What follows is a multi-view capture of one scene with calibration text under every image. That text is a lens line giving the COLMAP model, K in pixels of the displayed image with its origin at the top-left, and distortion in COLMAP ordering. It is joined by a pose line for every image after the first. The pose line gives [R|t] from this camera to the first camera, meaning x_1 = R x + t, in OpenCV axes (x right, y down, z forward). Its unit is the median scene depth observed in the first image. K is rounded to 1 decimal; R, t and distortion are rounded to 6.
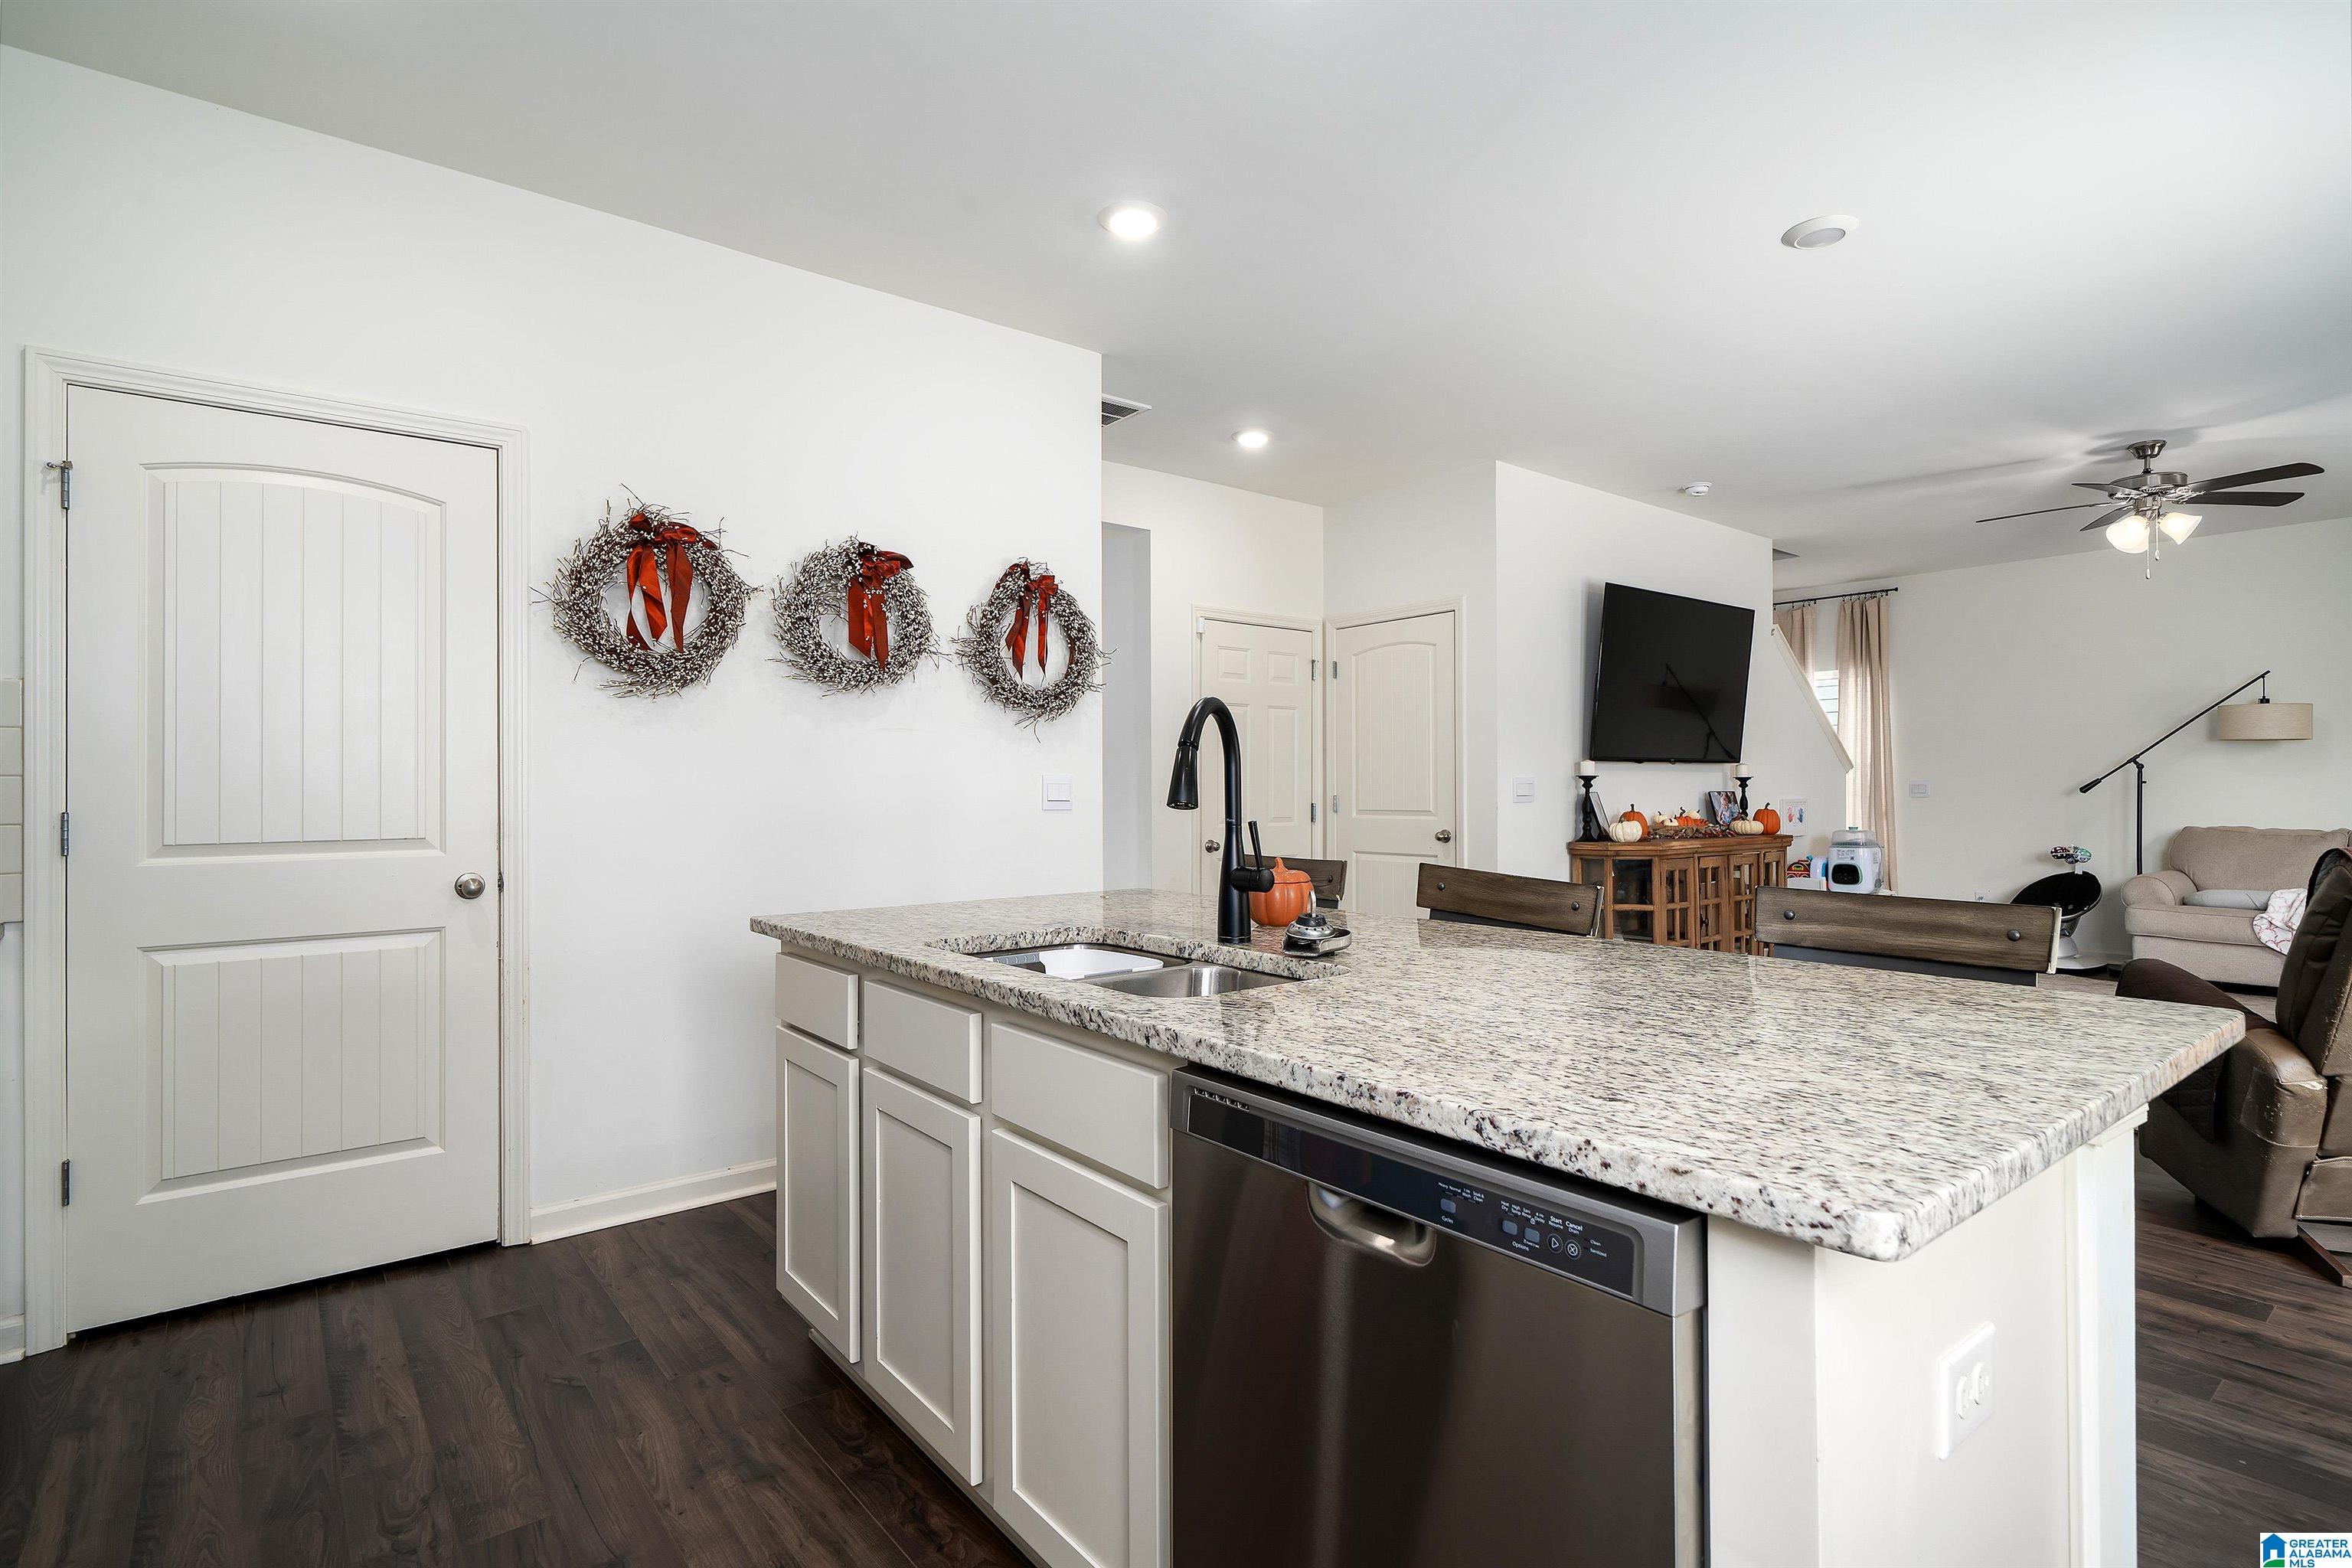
lens RADIAL K [[1155.5, 0, 1176.0], [0, 1155.5, 784.0], [0, 0, 1]] dist [0.000343, 0.000048]
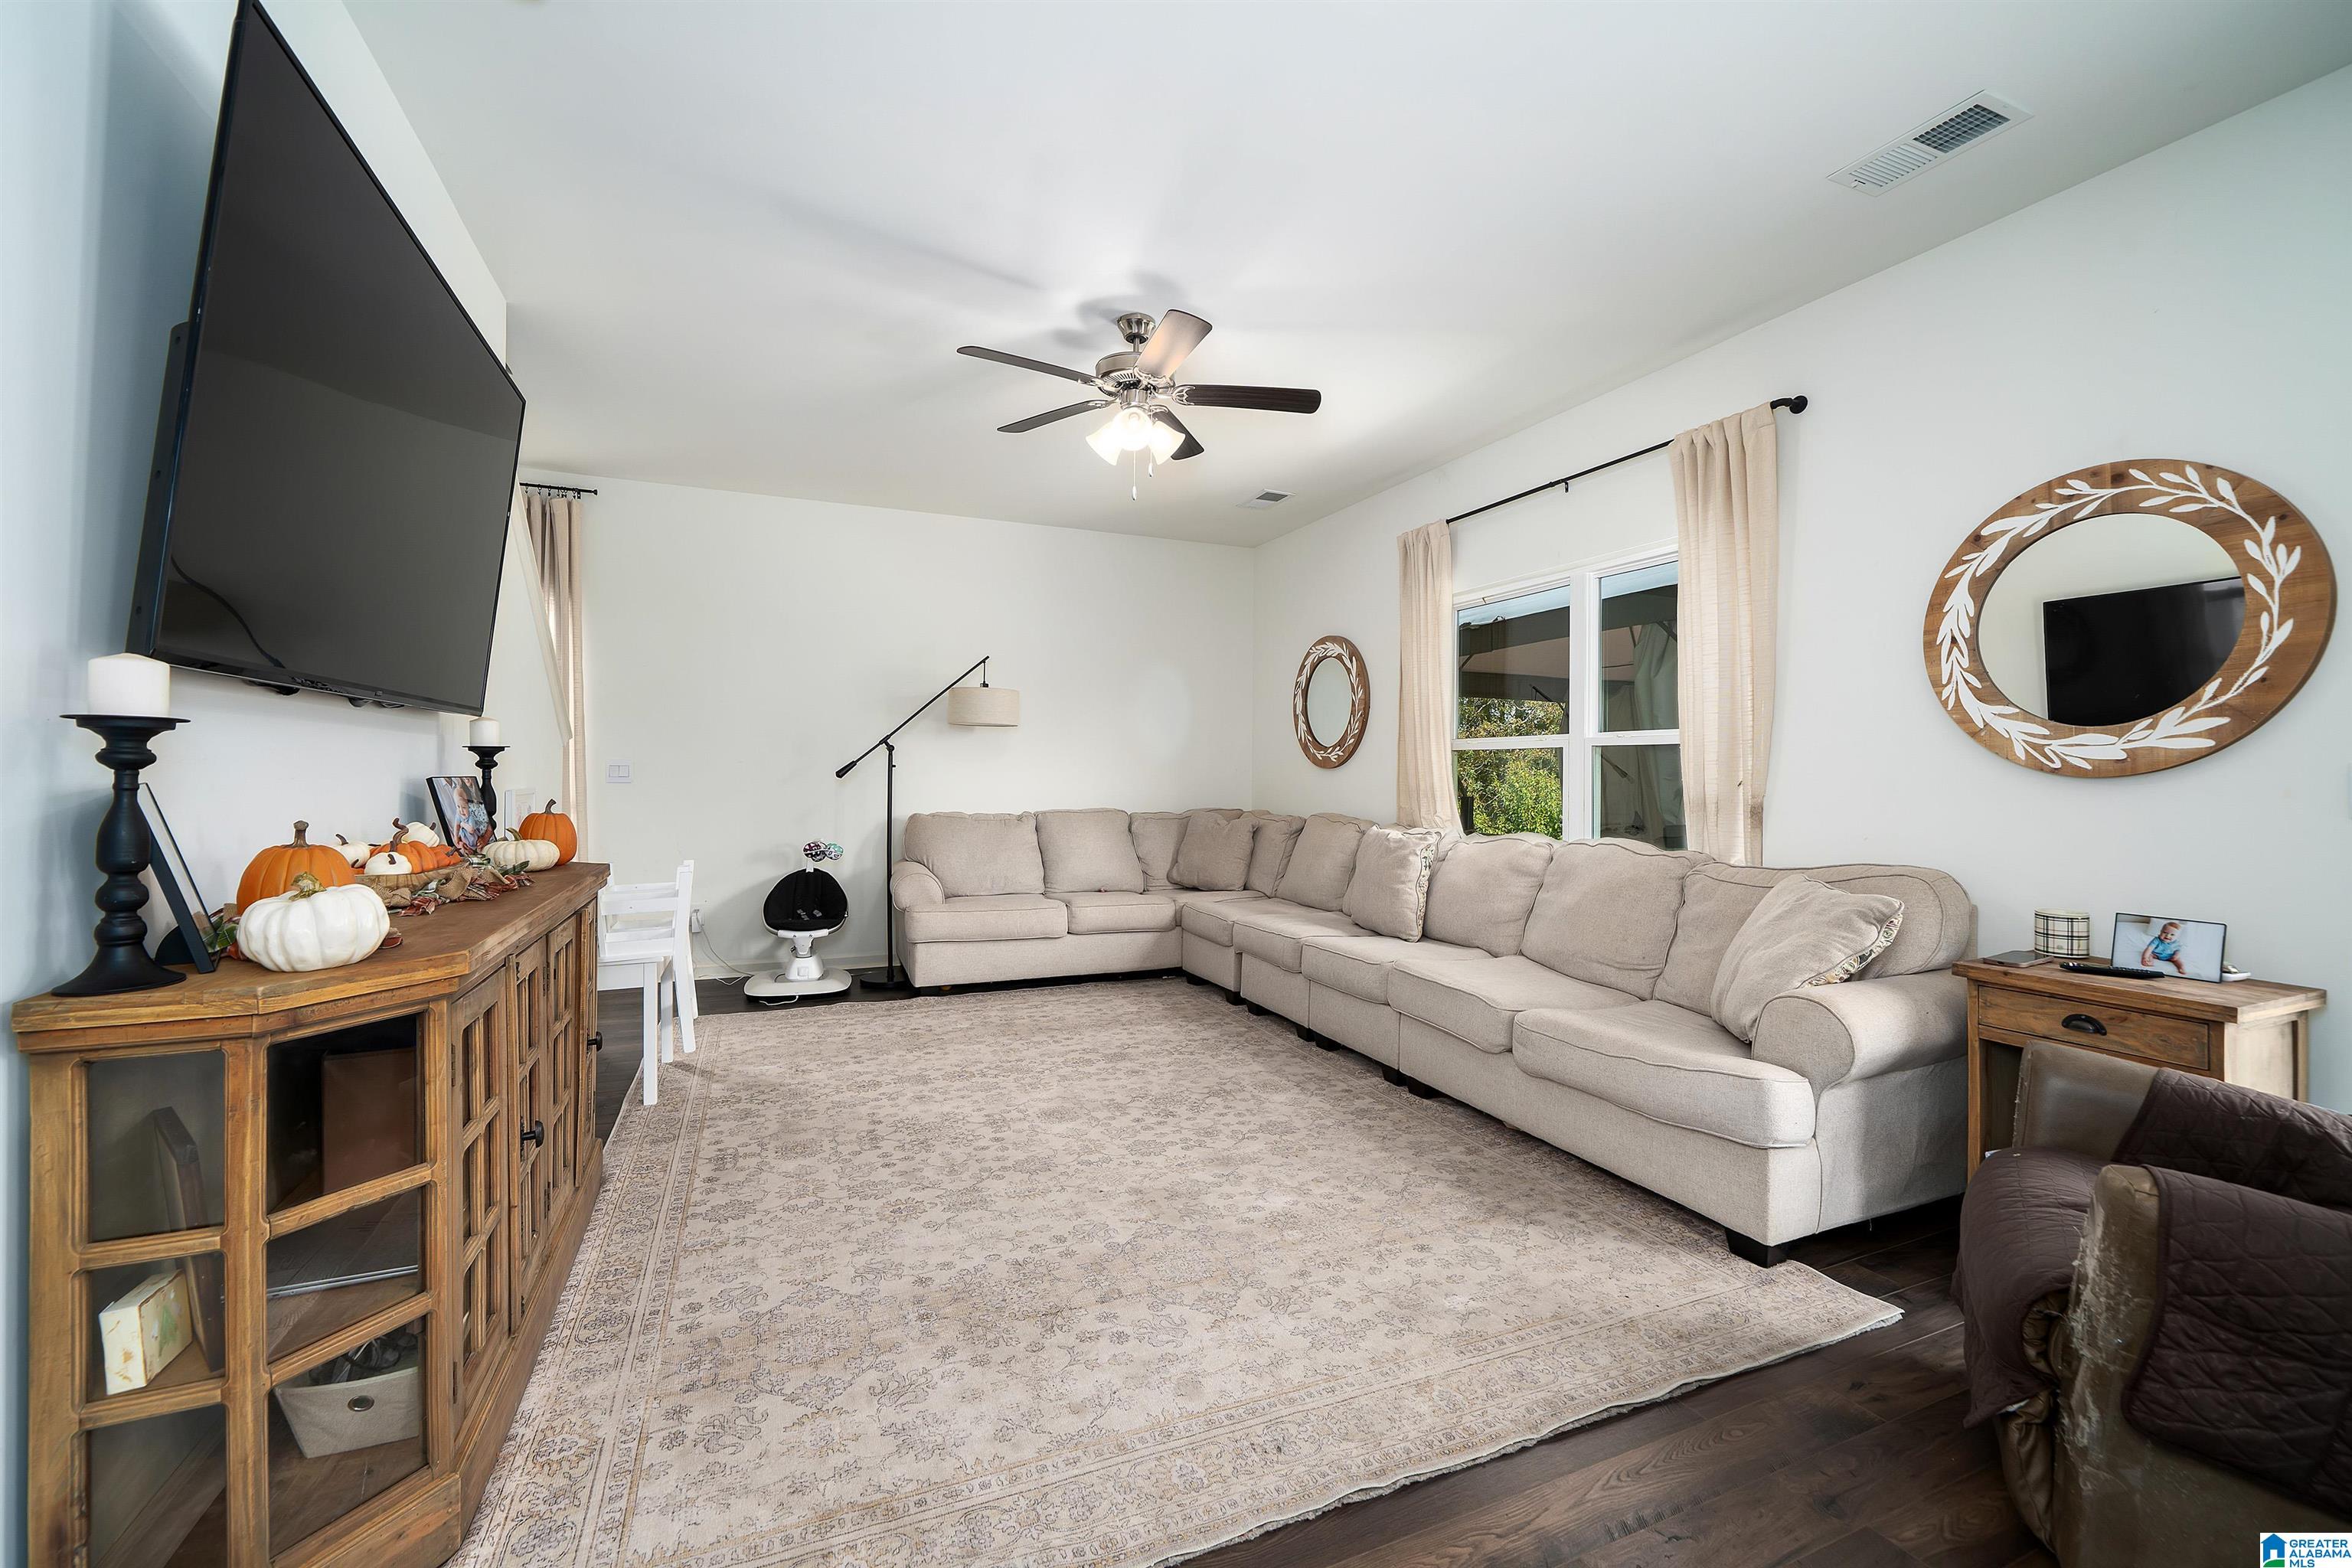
lens RADIAL K [[953.4, 0, 1176.0], [0, 953.4, 784.0], [0, 0, 1]] dist [-0.000663, -0.000063]
pose [[0.267152, -0.007305, 0.963627, 0.190261], [-0.013182, 0.999850, 0.011234, 0.001298], [-0.963564, -0.015704, 0.267016, 0.627136]]
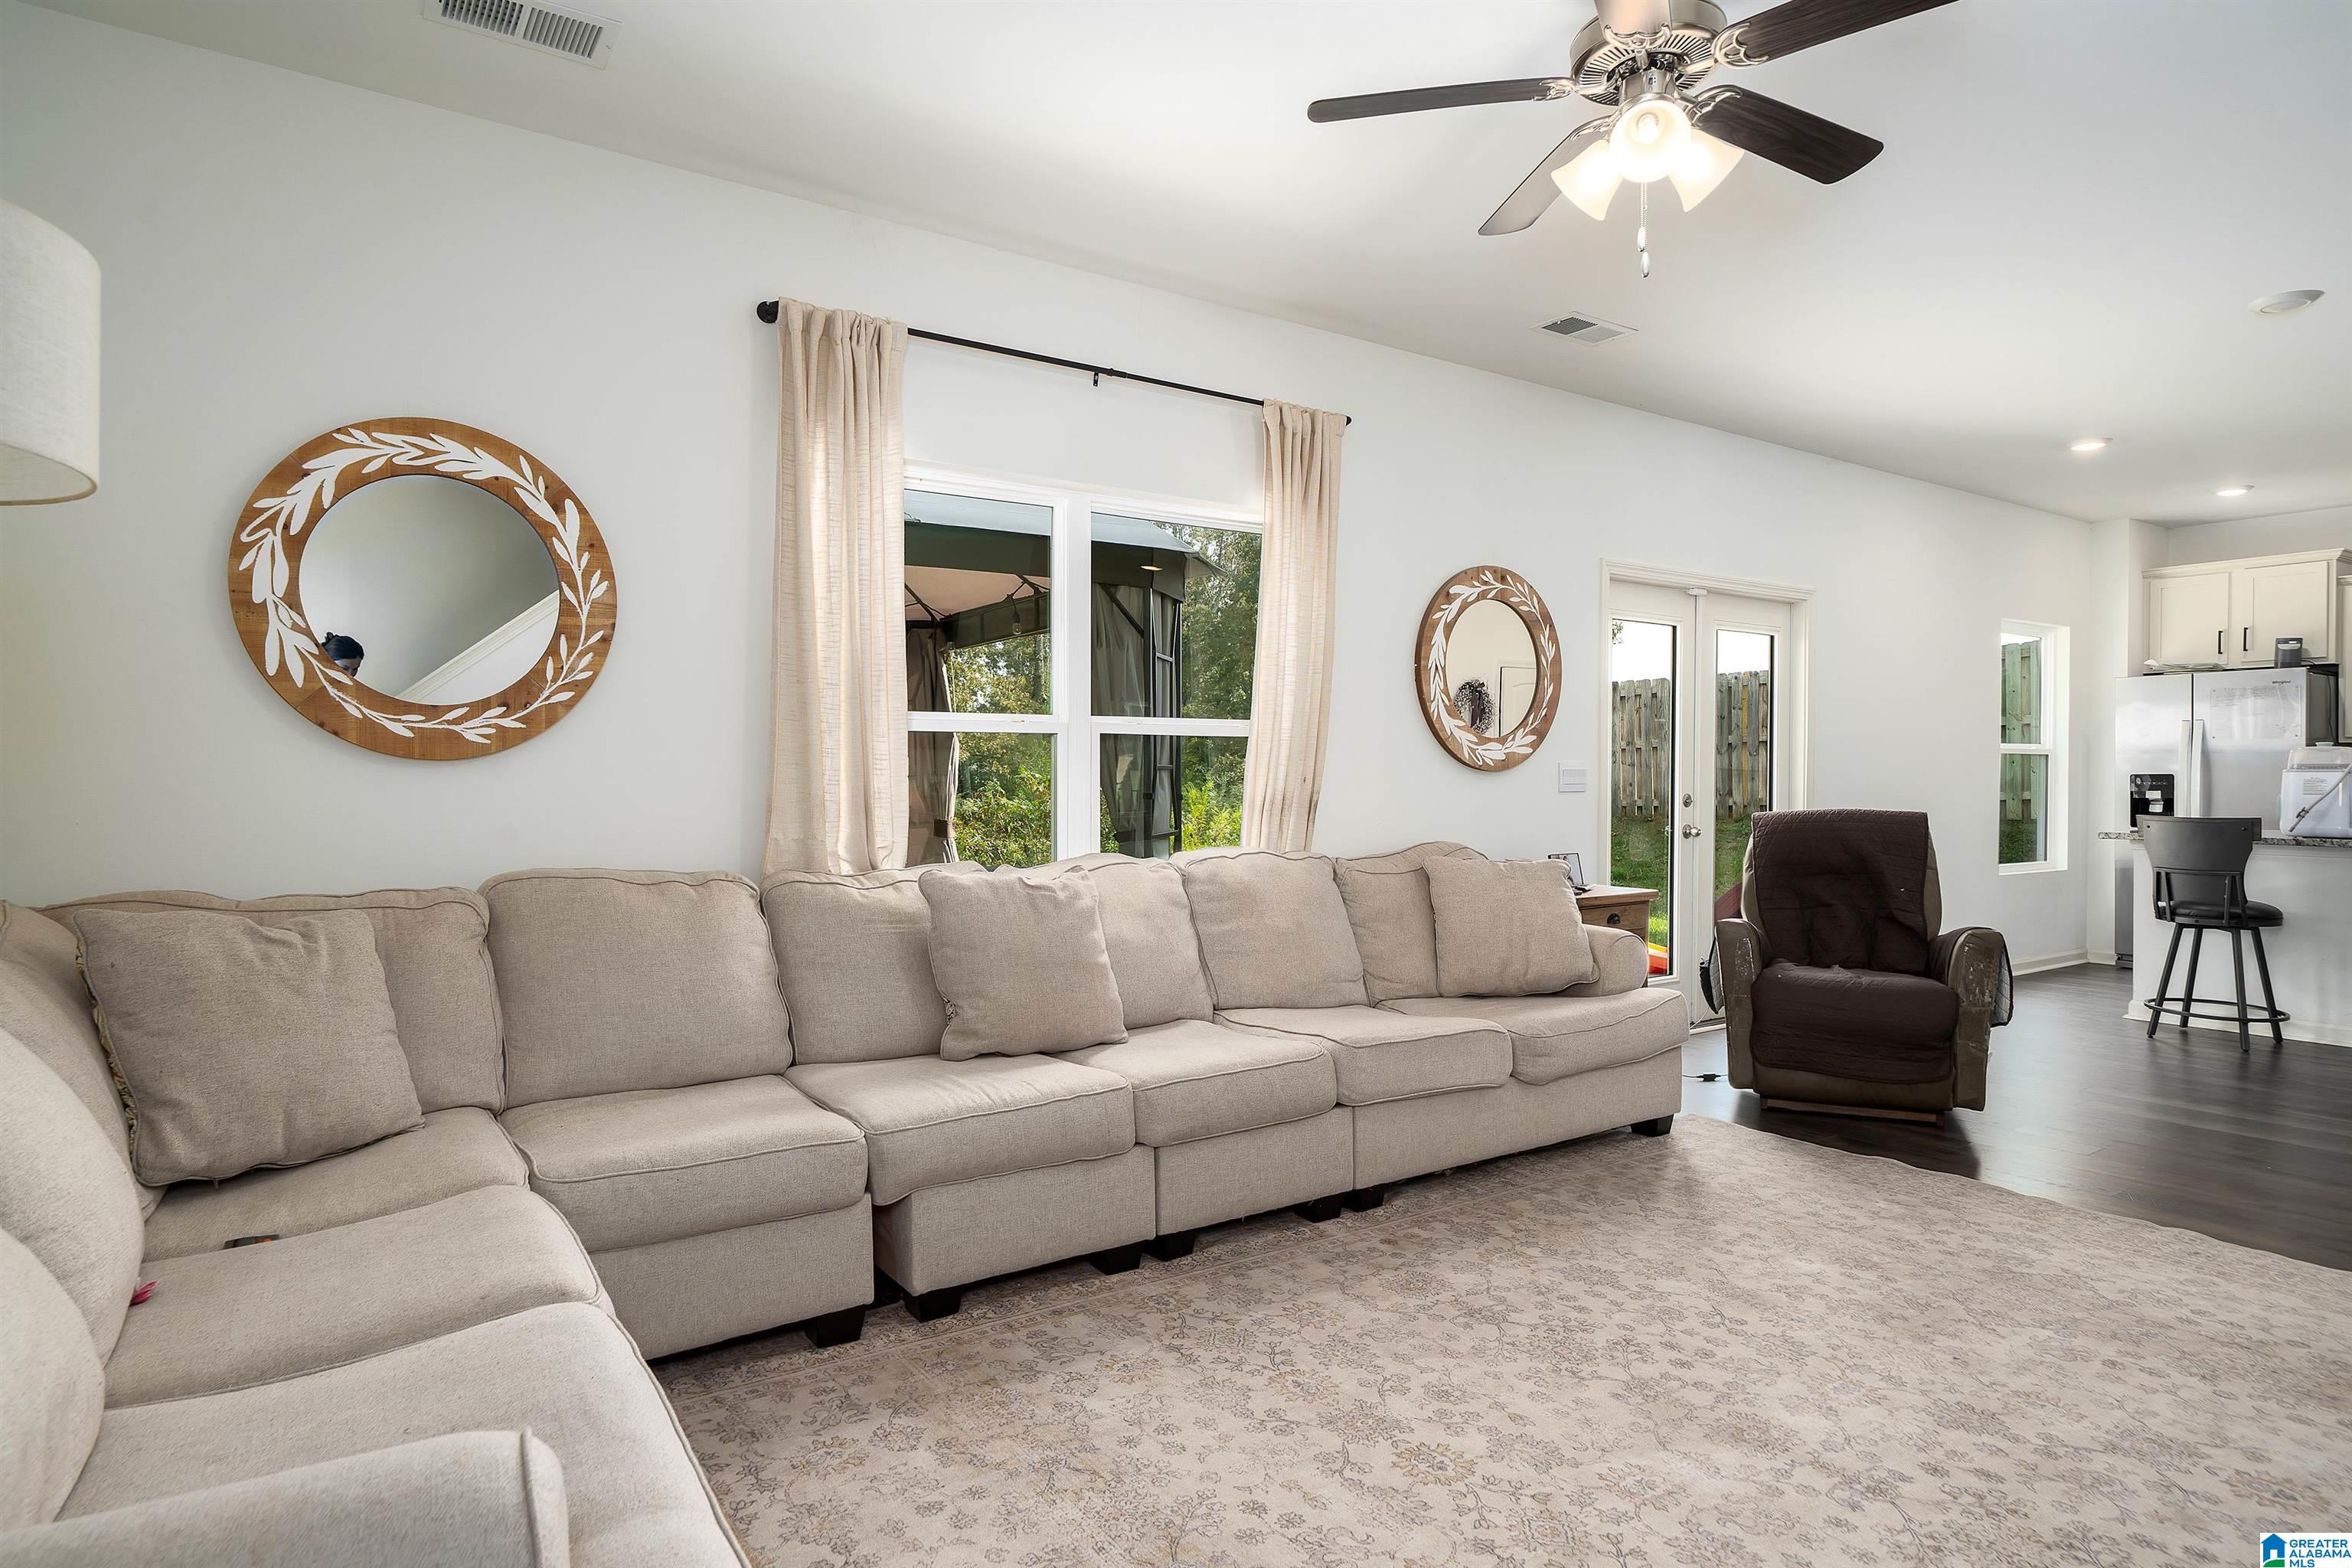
lens RADIAL K [[1295.0, 0, 1178.9], [0, 1295.0, 802.0], [0, 0, 1]] dist [0.002978, -0.001439]
pose [[-0.996238, 0.001442, 0.086643, 1.194276], [0.002911, 0.999854, 0.016825, 0.004442], [-0.086607, 0.017014, -0.996097, 1.569515]]
